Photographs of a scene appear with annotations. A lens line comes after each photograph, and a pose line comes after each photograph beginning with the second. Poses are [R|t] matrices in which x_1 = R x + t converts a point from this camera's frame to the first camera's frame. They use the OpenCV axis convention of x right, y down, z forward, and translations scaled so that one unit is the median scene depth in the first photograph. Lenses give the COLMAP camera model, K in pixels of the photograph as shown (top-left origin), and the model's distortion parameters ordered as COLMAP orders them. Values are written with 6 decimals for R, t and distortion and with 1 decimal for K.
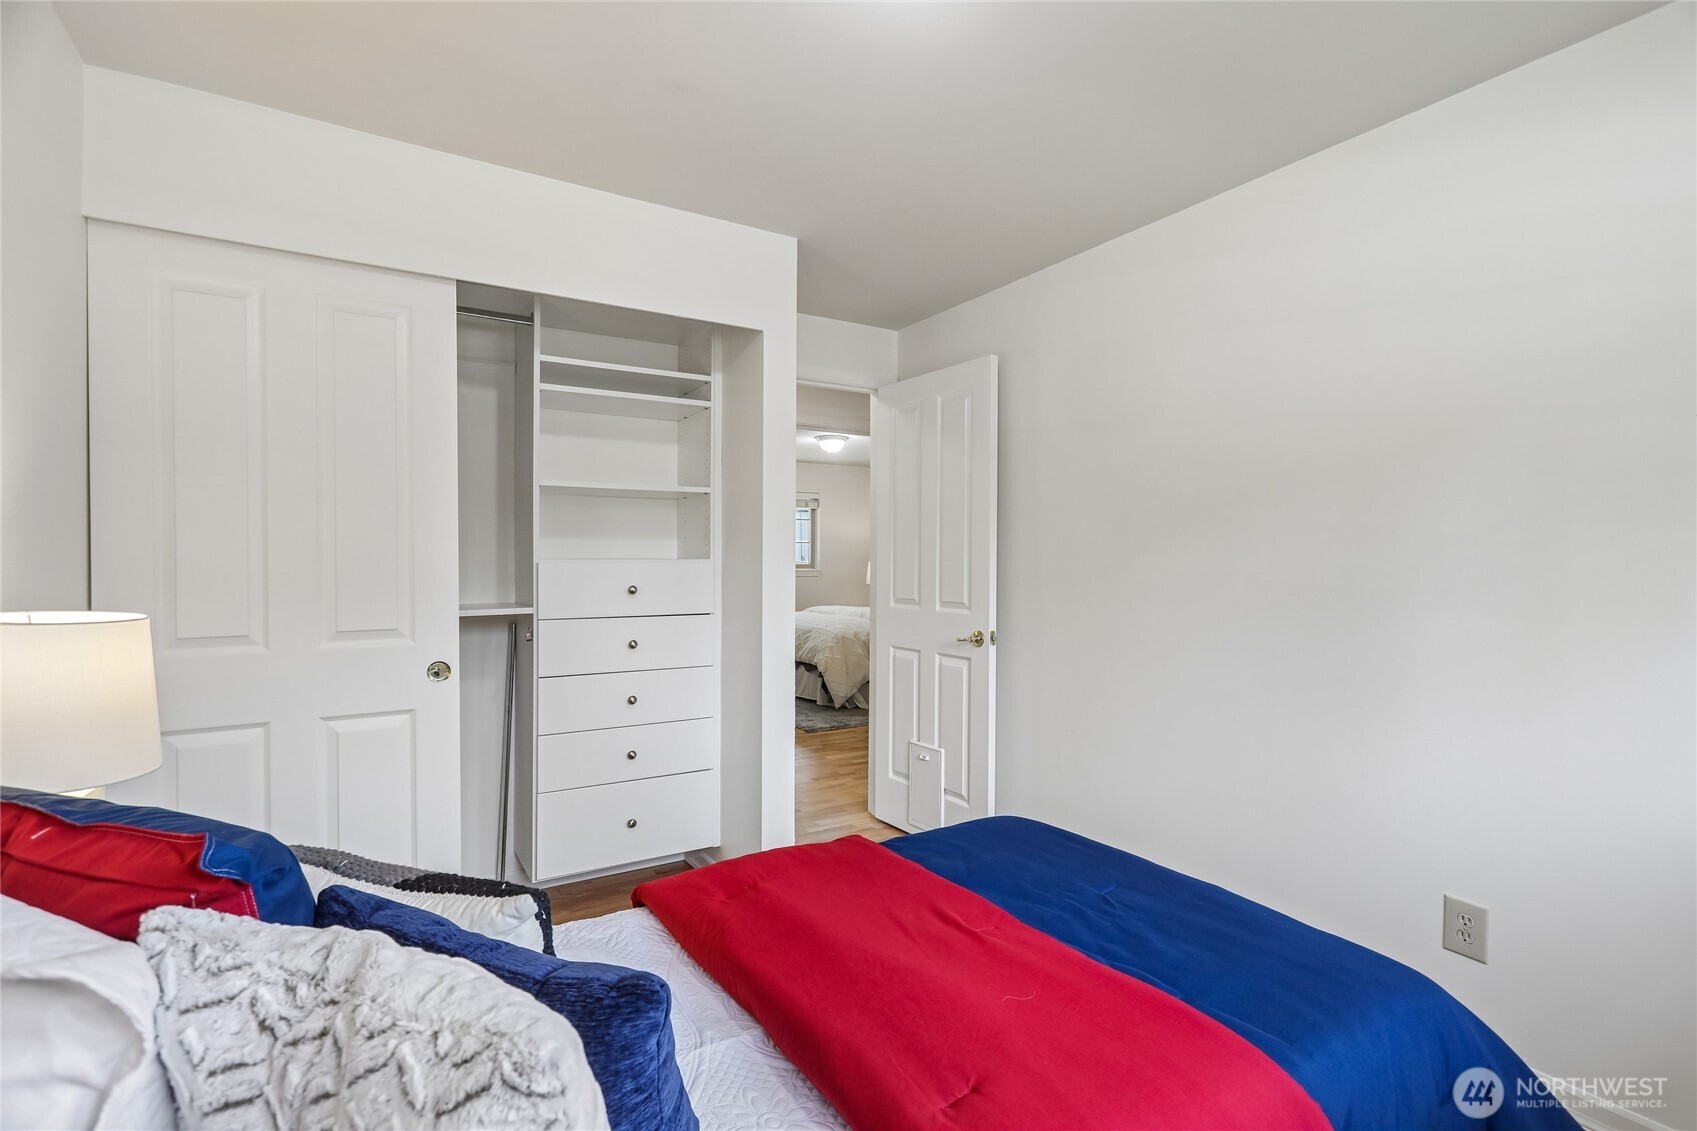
lens RADIAL K [[799.8, 0, 848.5], [0, 799.8, 565.5], [0, 0, 1]] dist [0.000689, 0.001604]
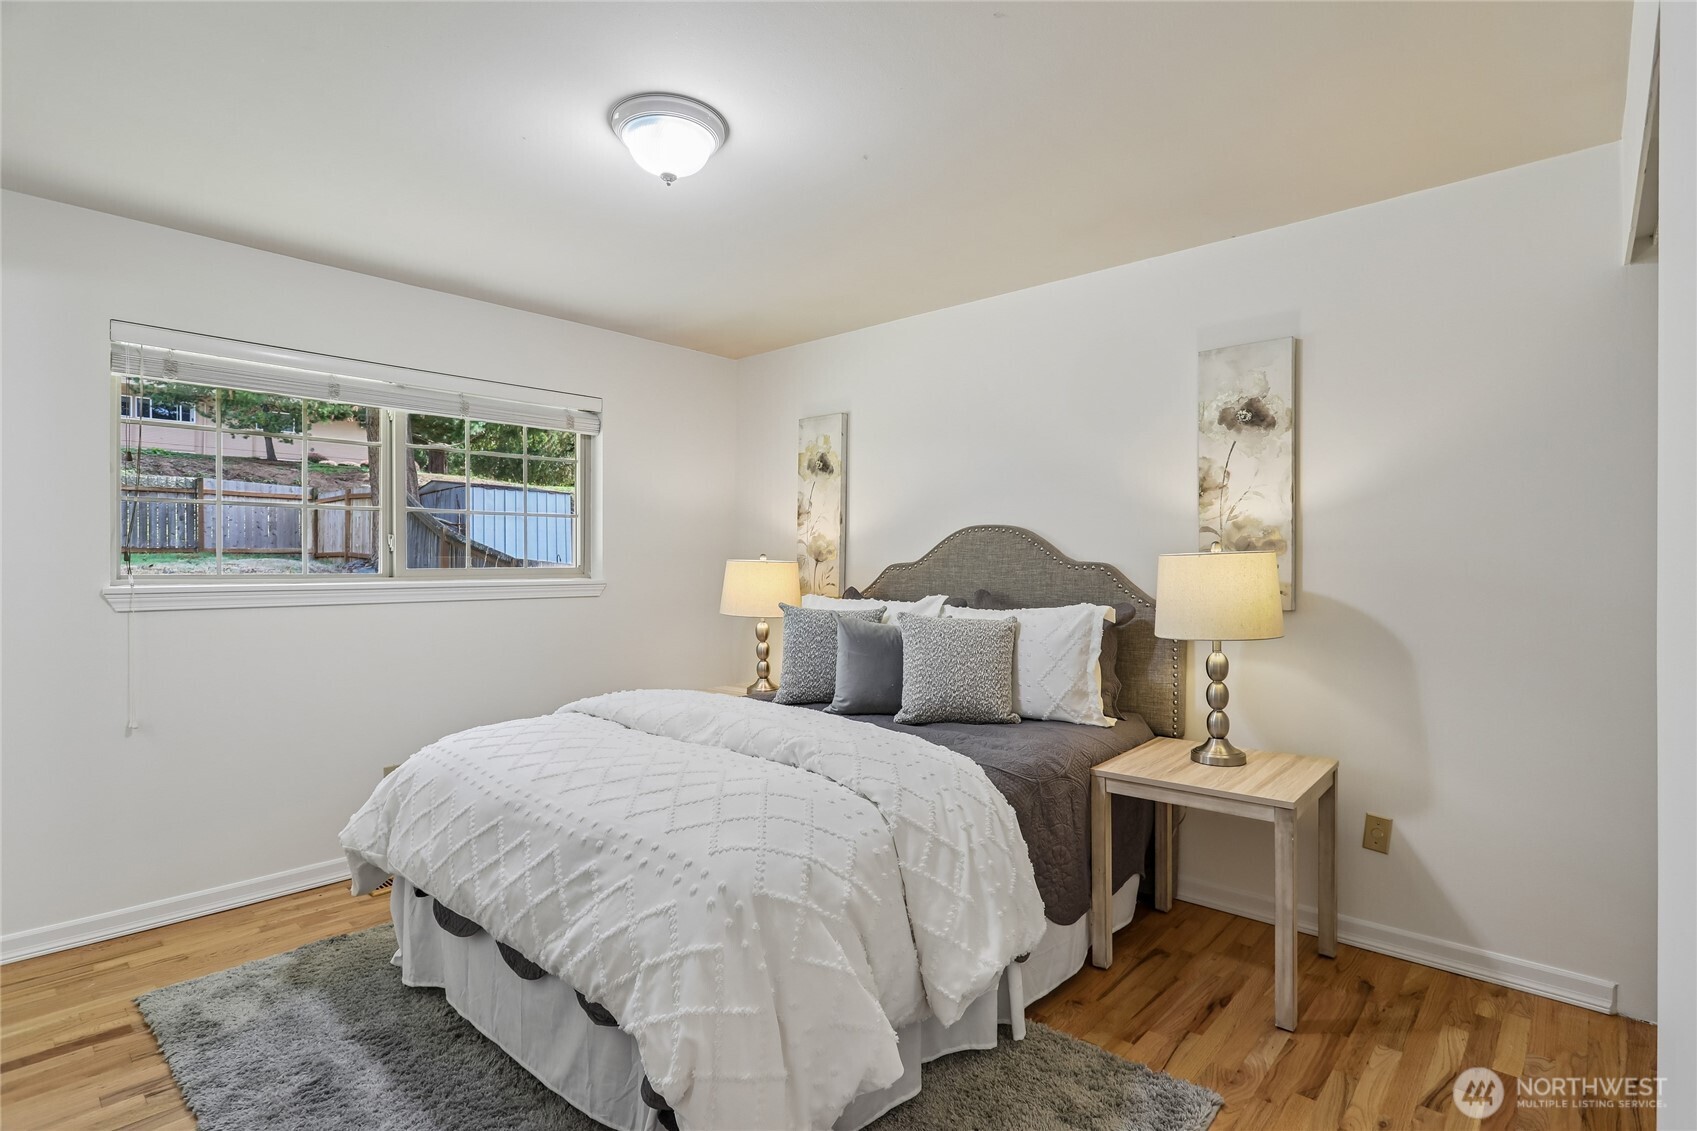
lens RADIAL K [[844.3, 0, 848.5], [0, 844.3, 565.5], [0, 0, 1]] dist [0.000799, 0.000081]
pose [[0.962014, -0.003373, 0.272978, -0.044470], [0.003573, 0.999994, -0.000235, -0.003016], [-0.272976, 0.001201, 0.962020, 0.728261]]
